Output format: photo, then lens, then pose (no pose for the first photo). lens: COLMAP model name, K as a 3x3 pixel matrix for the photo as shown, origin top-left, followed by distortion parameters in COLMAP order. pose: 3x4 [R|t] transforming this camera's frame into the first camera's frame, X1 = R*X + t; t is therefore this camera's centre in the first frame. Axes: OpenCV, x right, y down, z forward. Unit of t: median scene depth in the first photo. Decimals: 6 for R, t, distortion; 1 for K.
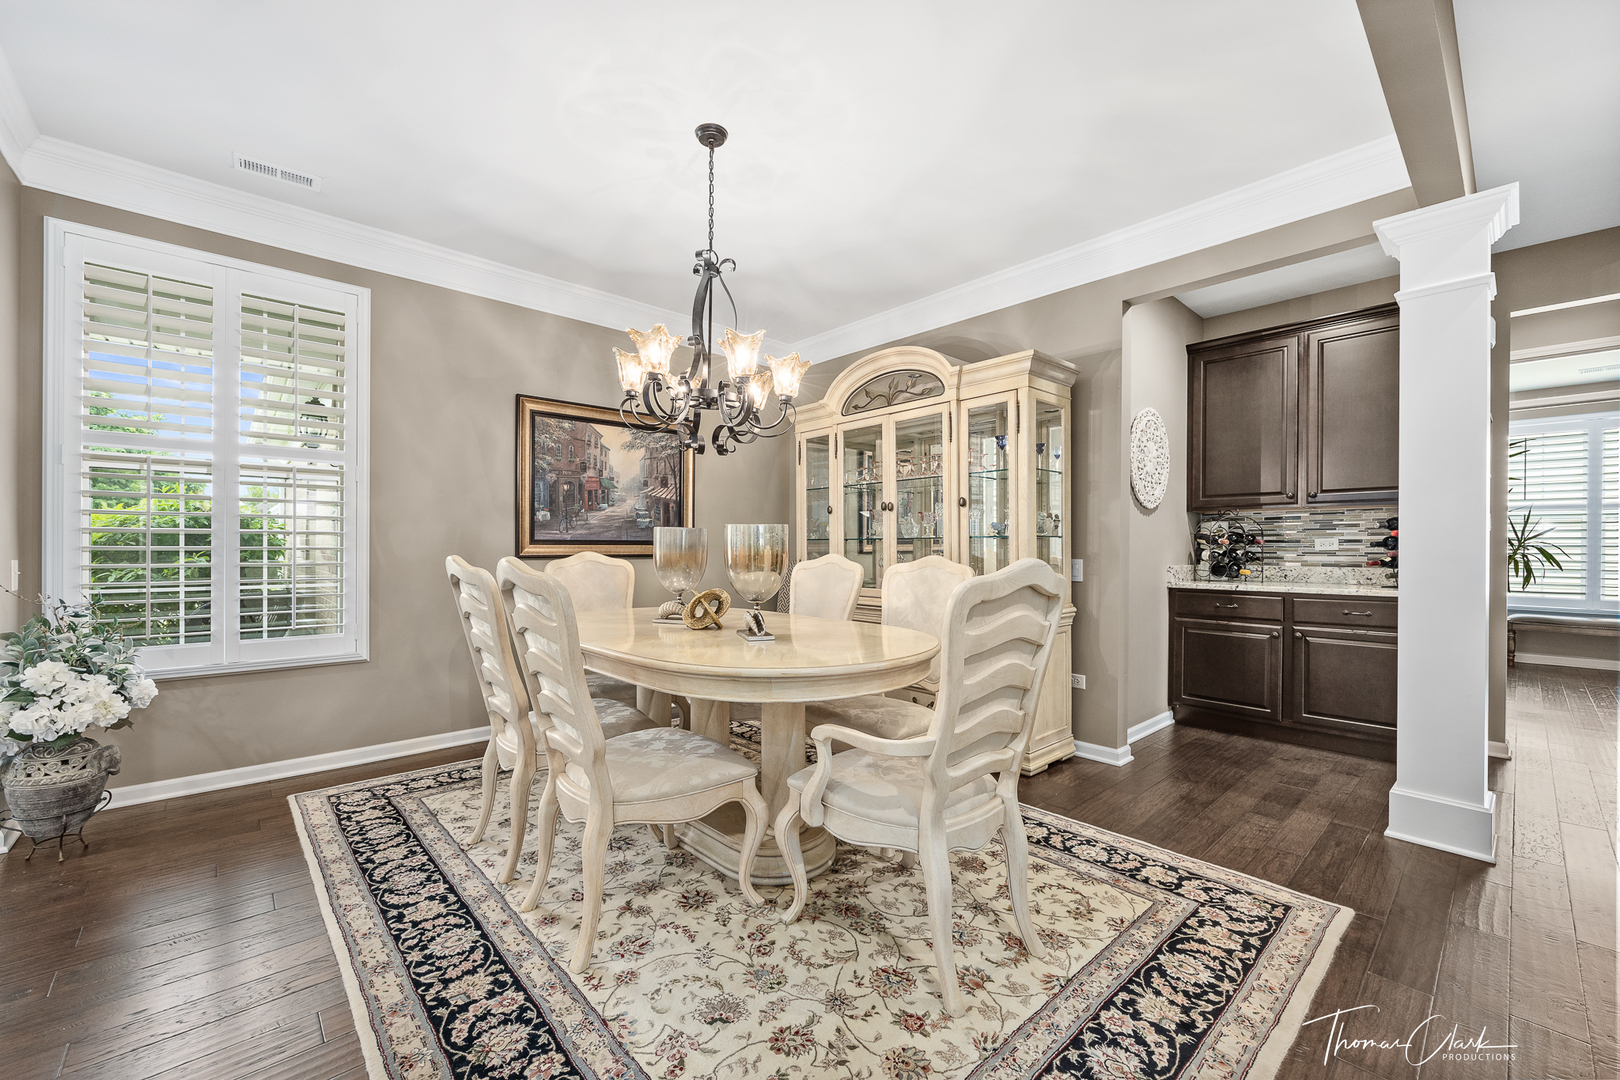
lens RADIAL K [[648.0, 0, 809.7], [0, 648.0, 547.4], [0, 0, 1]] dist [0.000279, 0.000444]
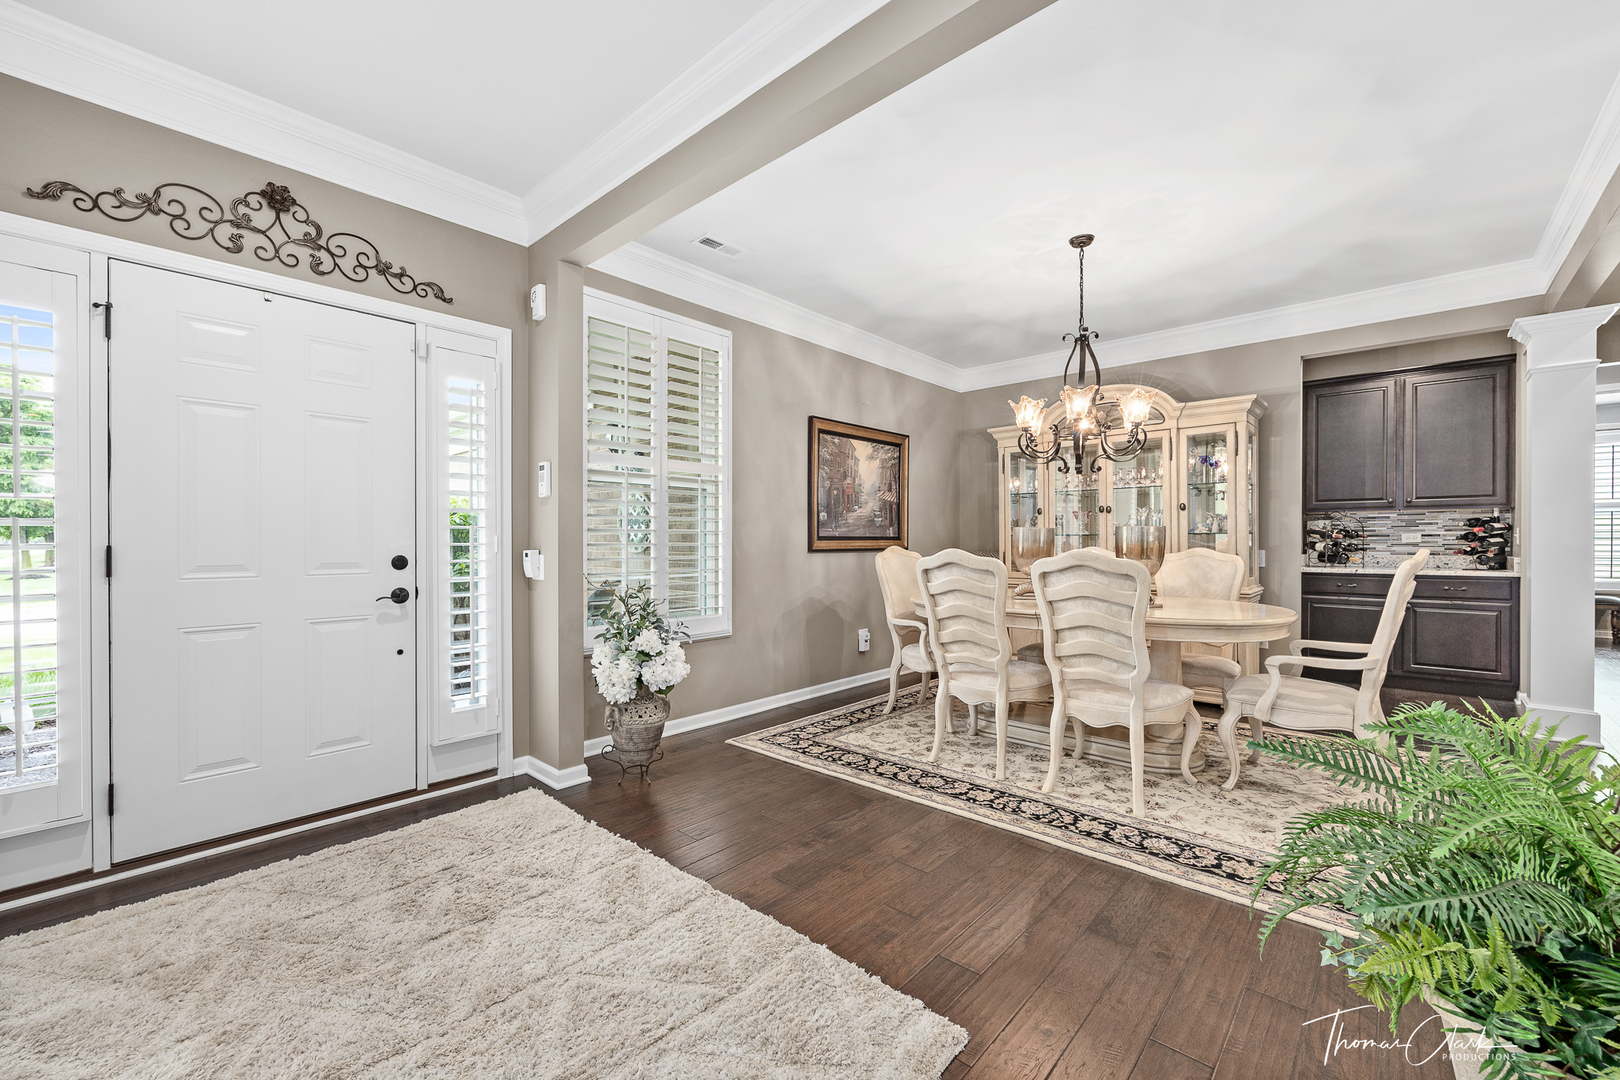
lens RADIAL K [[648.0, 0, 822.9], [0, 648.0, 541.9], [0, 0, 1]] dist [0.000279, 0.000444]
pose [[0.995046, -0.003815, 0.099346, -0.639126], [0.003661, 0.999992, 0.001739, -0.004246], [-0.099352, -0.001367, 0.995051, -0.234444]]
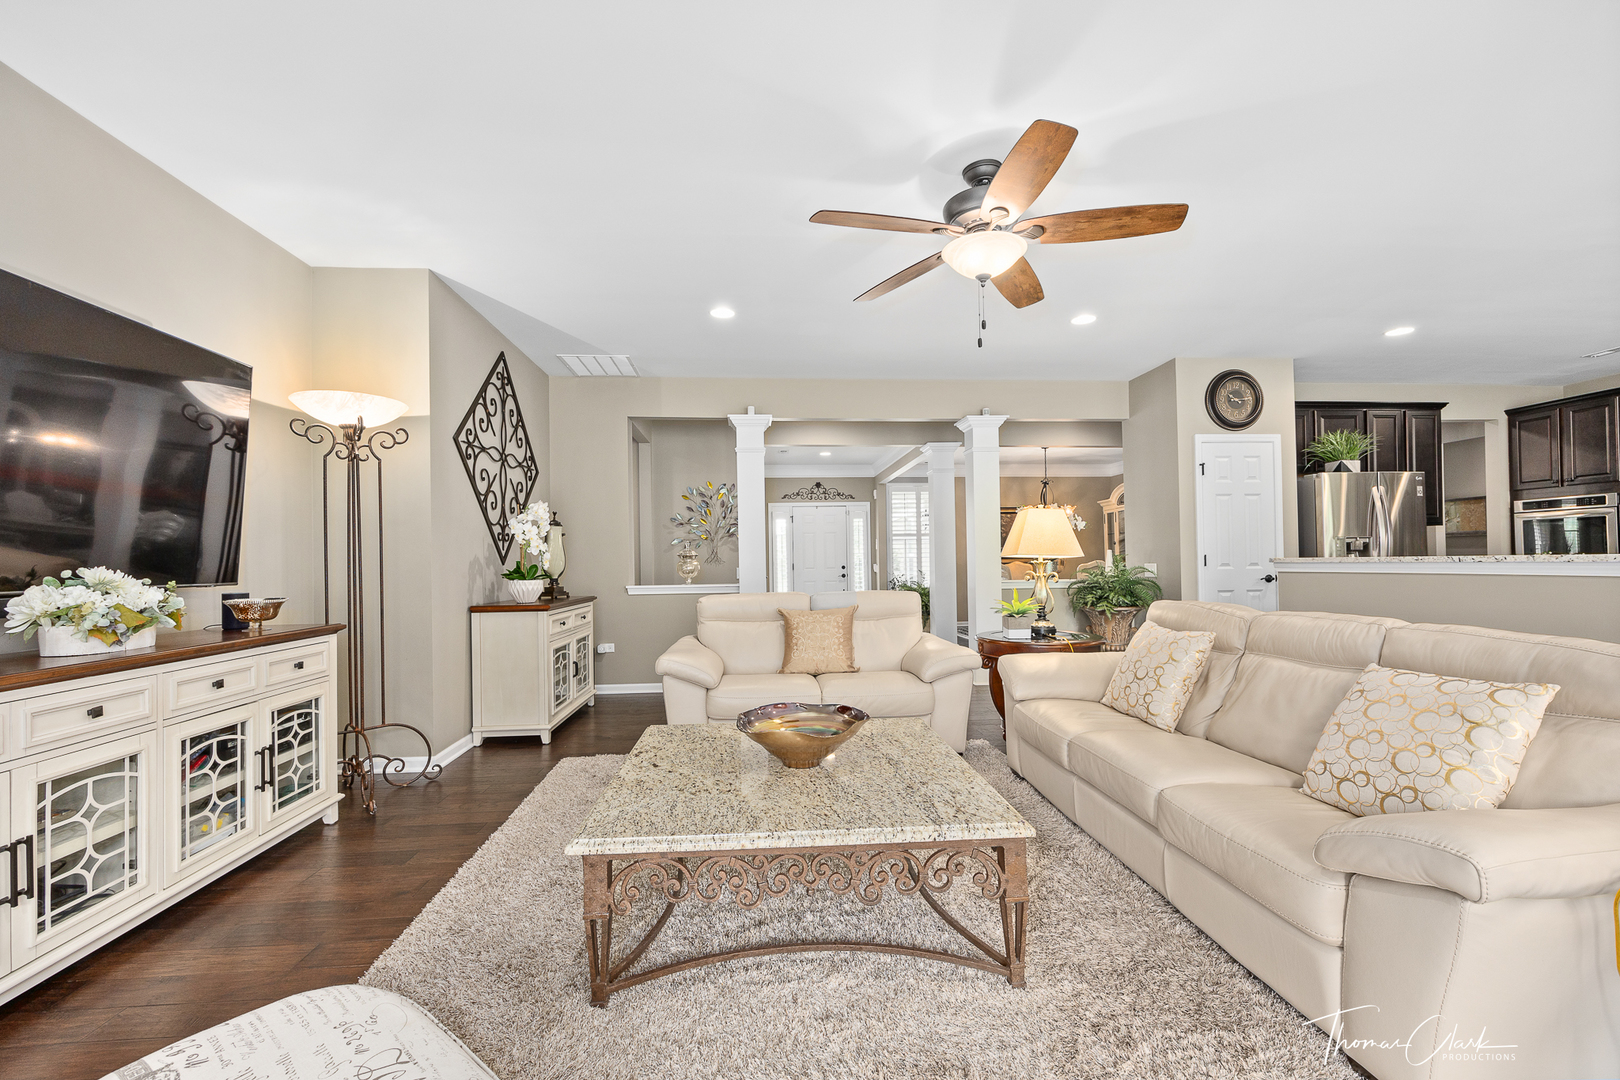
lens RADIAL K [[648.0, 0, 807.4], [0, 648.0, 550.6], [0, 0, 1]] dist [0.000279, 0.000444]
pose [[0.781169, -0.016790, -0.624094, 0.811187], [0.011660, 0.999856, -0.012304, -0.023910], [0.624211, 0.002334, 0.781252, -2.027853]]
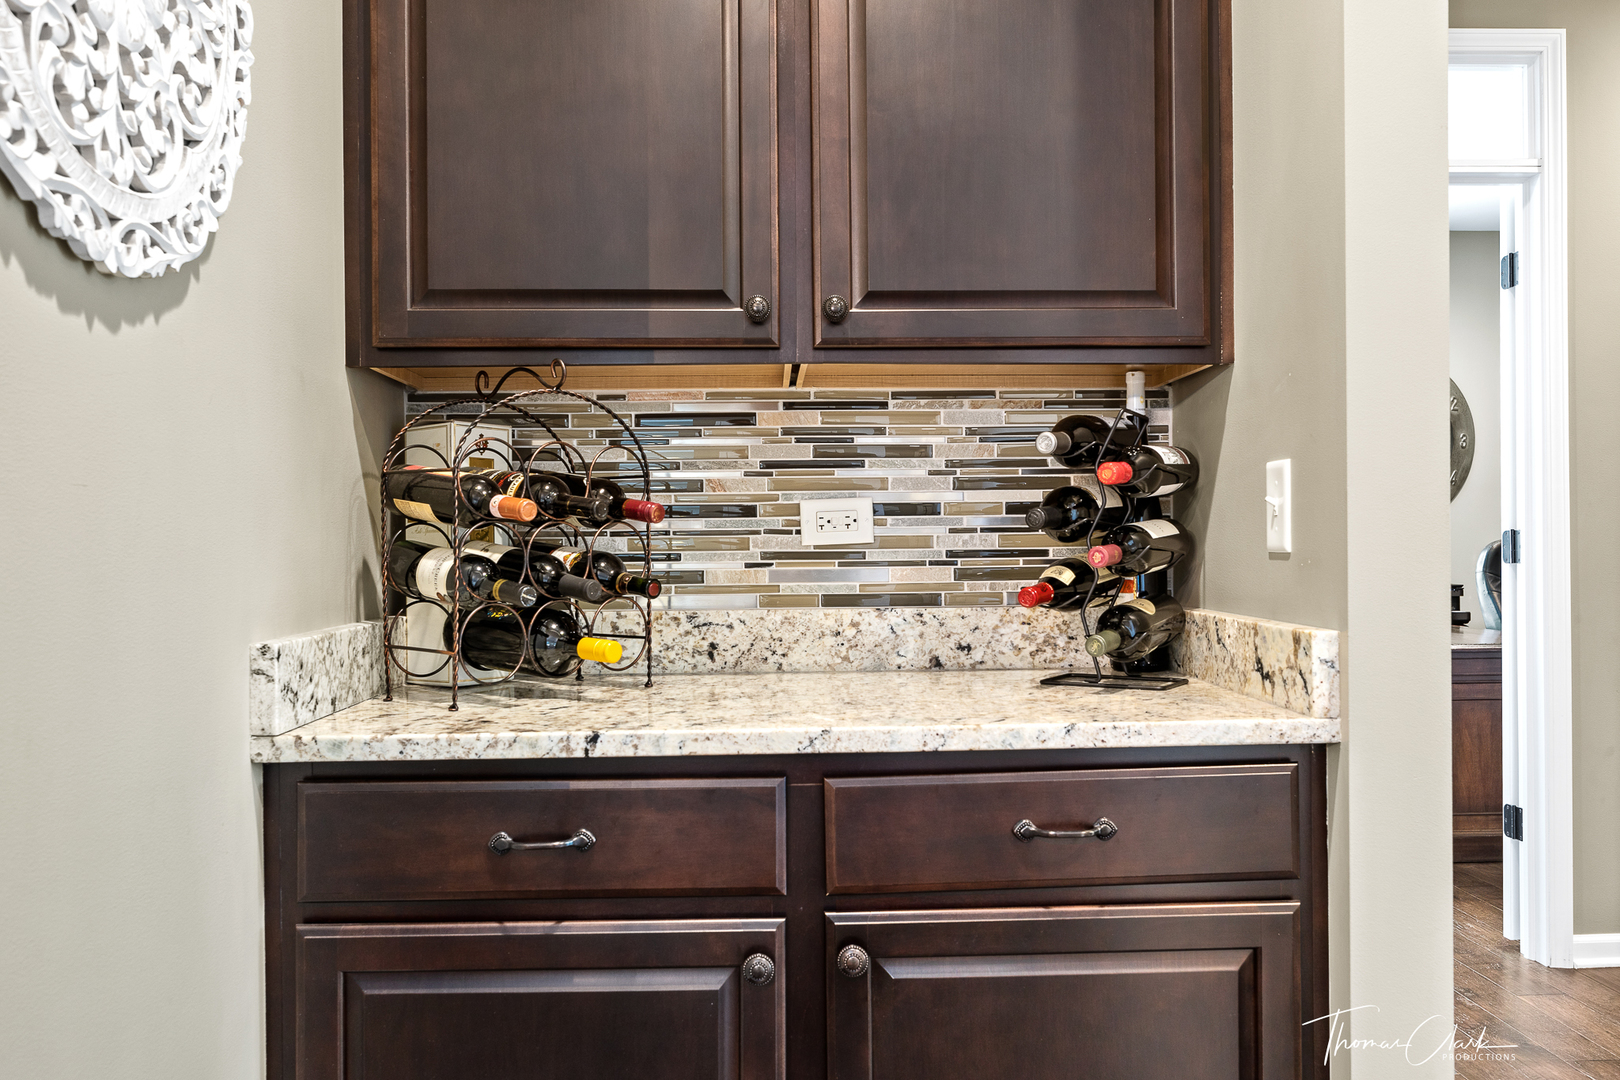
lens RADIAL K [[1302.8, 0, 805.0], [0, 1302.8, 541.8], [0, 0, 1]] dist [0.000989, -0.000815]
pose [[0.648193, -0.011248, 0.761393, 0.472698], [0.011928, 0.999918, 0.004618, 0.000964], [-0.761383, 0.006089, 0.648274, 0.815773]]
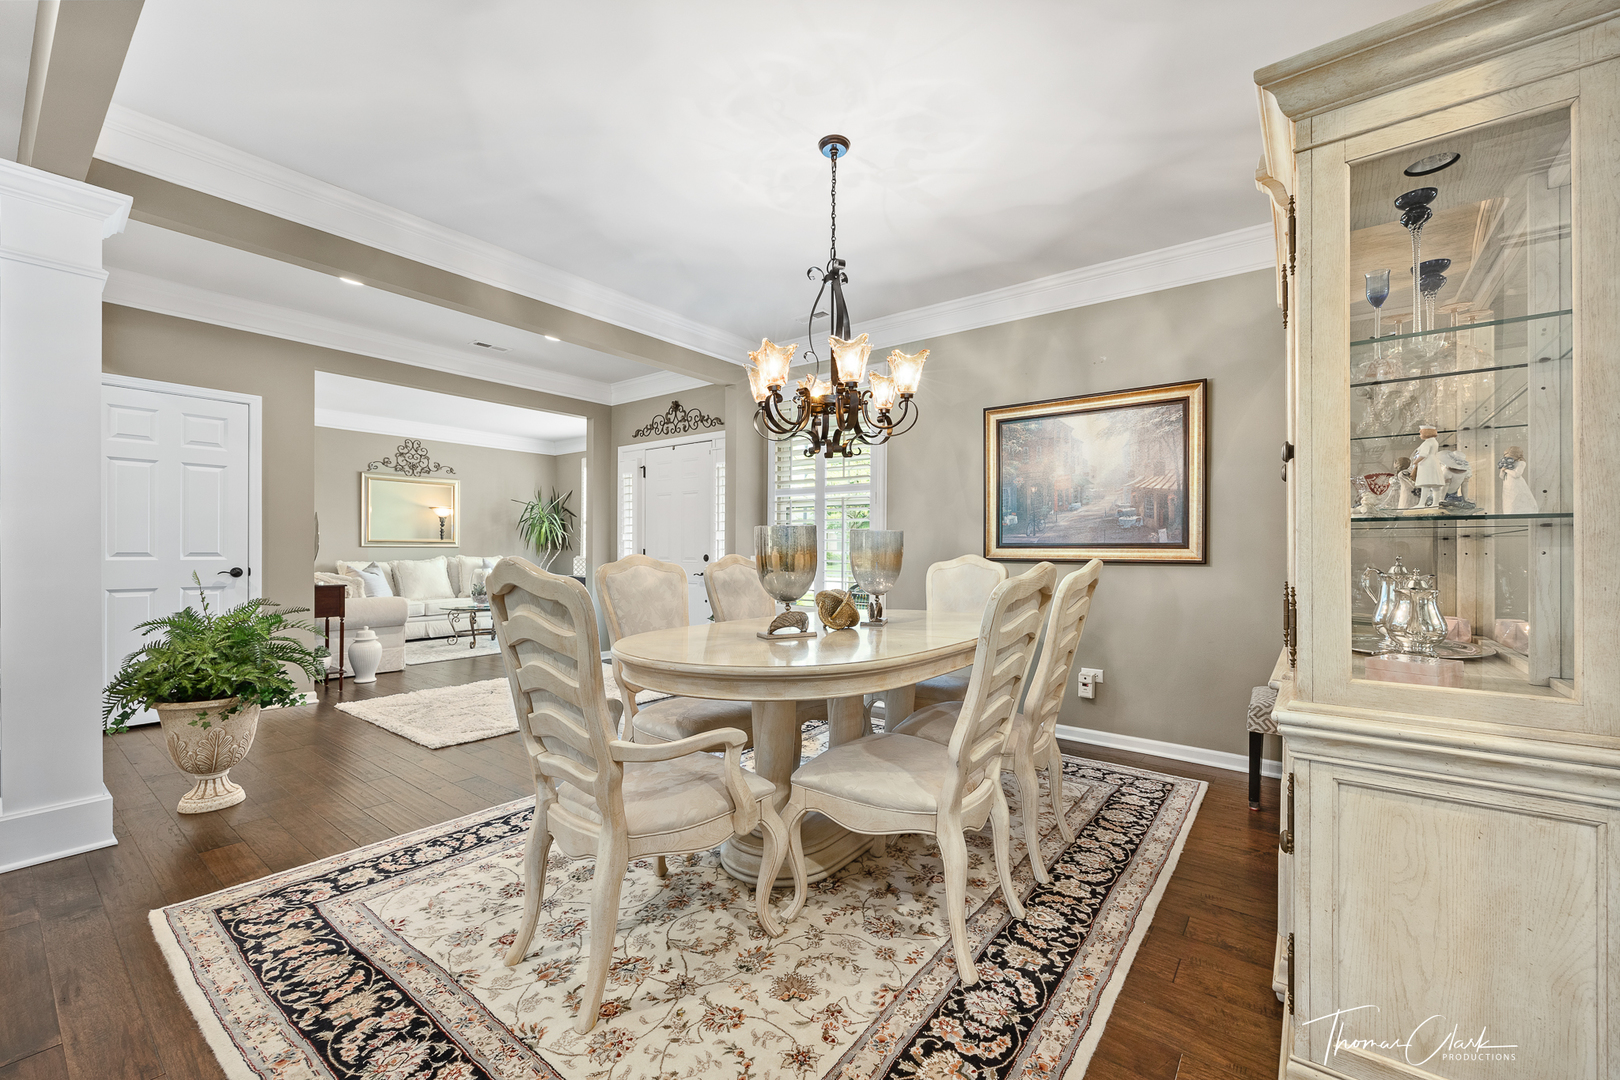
lens RADIAL K [[648.0, 0, 809.2], [0, 648.0, 552.7], [0, 0, 1]] dist [0.000279, 0.000444]
pose [[0.179895, 0.007967, -0.983654, 0.656073], [-0.003915, 0.999965, 0.007383, -0.003428], [0.983678, 0.002522, 0.179920, 0.600621]]
